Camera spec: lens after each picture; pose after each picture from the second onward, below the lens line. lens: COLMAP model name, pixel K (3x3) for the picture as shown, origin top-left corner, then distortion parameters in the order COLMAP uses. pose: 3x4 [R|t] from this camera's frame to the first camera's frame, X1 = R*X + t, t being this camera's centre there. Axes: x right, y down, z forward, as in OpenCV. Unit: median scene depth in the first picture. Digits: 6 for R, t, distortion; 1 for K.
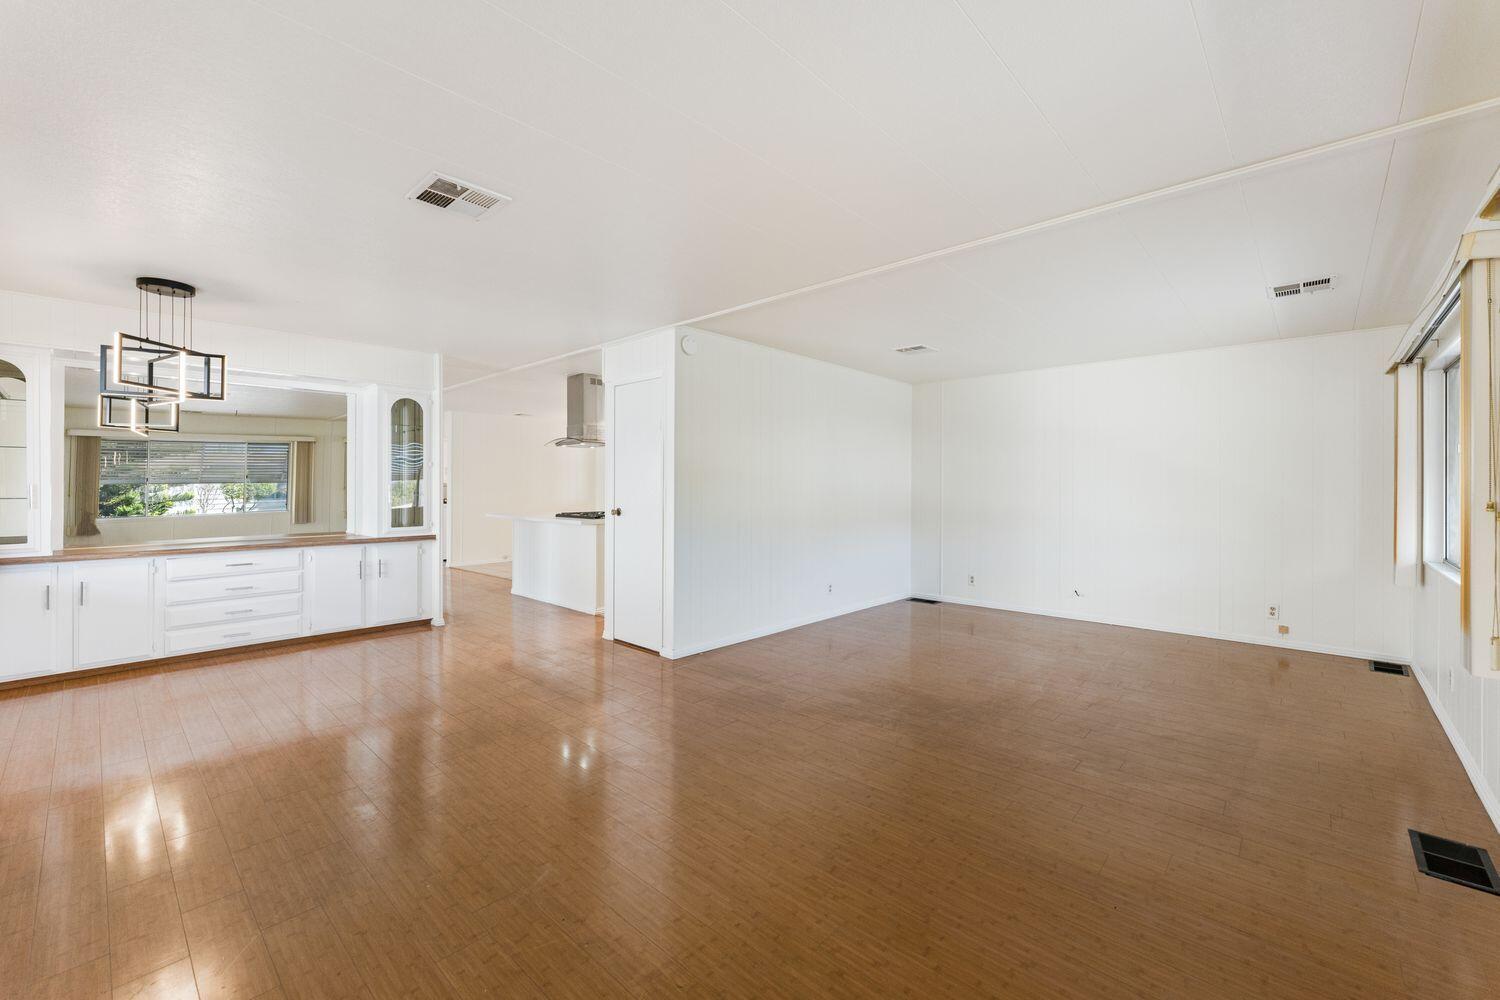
lens RADIAL K [[608.5, 0, 746.6], [0, 608.5, 506.2], [0, 0, 1]] dist [0.000698, 0.000159]
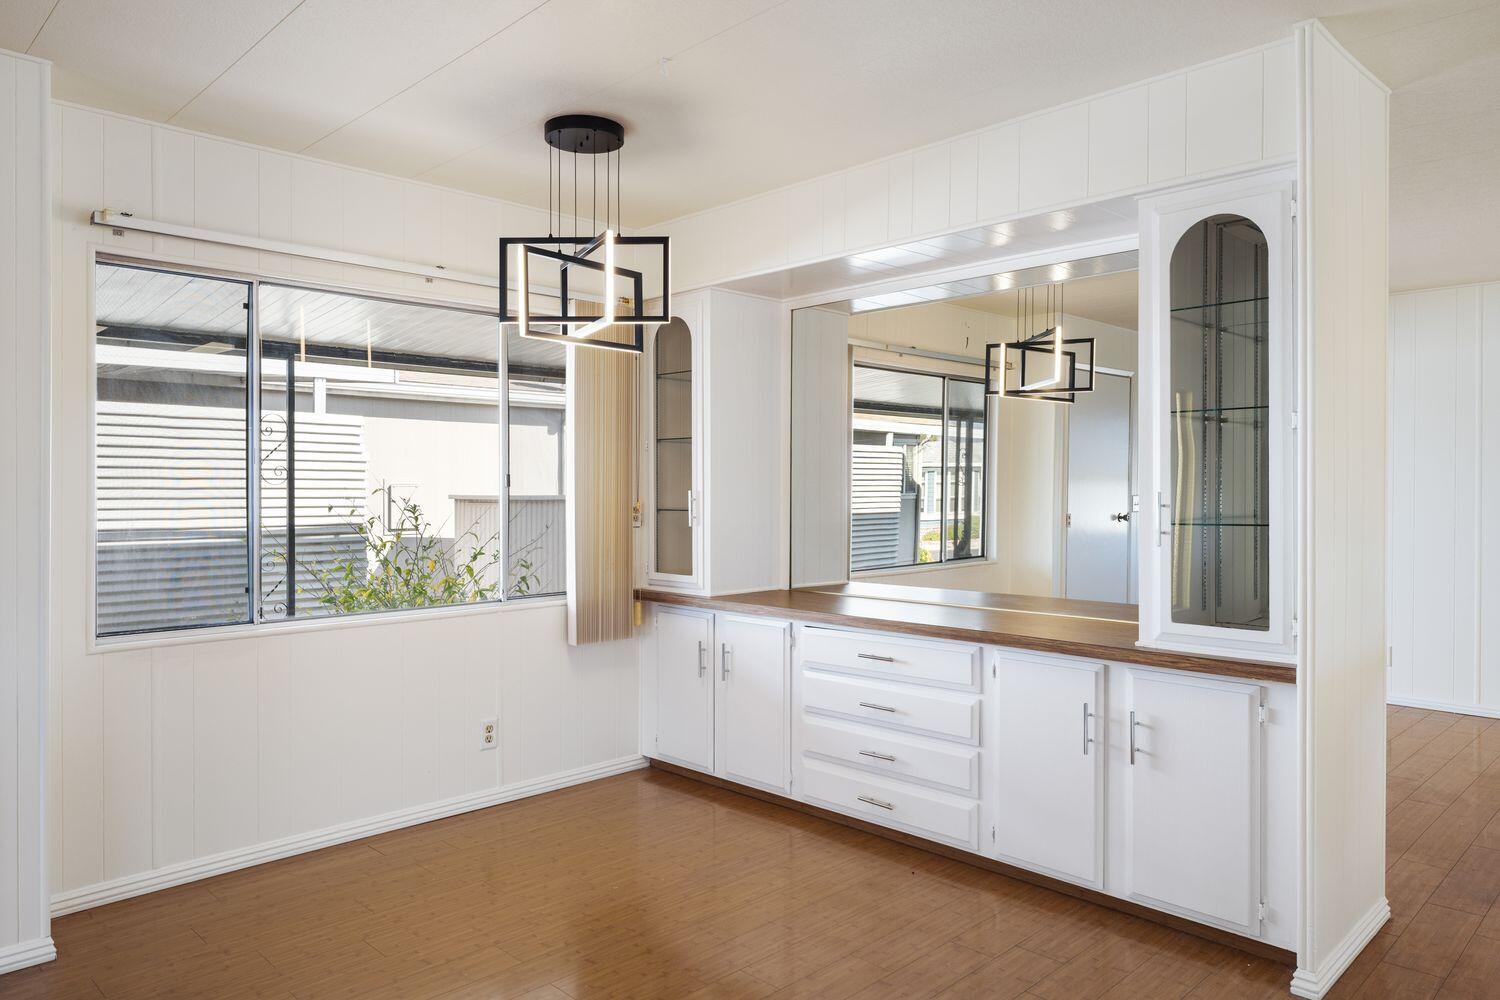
lens RADIAL K [[992.9, 0, 746.0], [0, 992.9, 502.4], [0, 0, 1]] dist [-0.001213, -0.000014]
pose [[-0.050737, 0.012481, -0.998634, -0.047737], [-0.031216, 0.999414, 0.014077, -0.033731], [0.998224, 0.031888, -0.050318, 0.926236]]
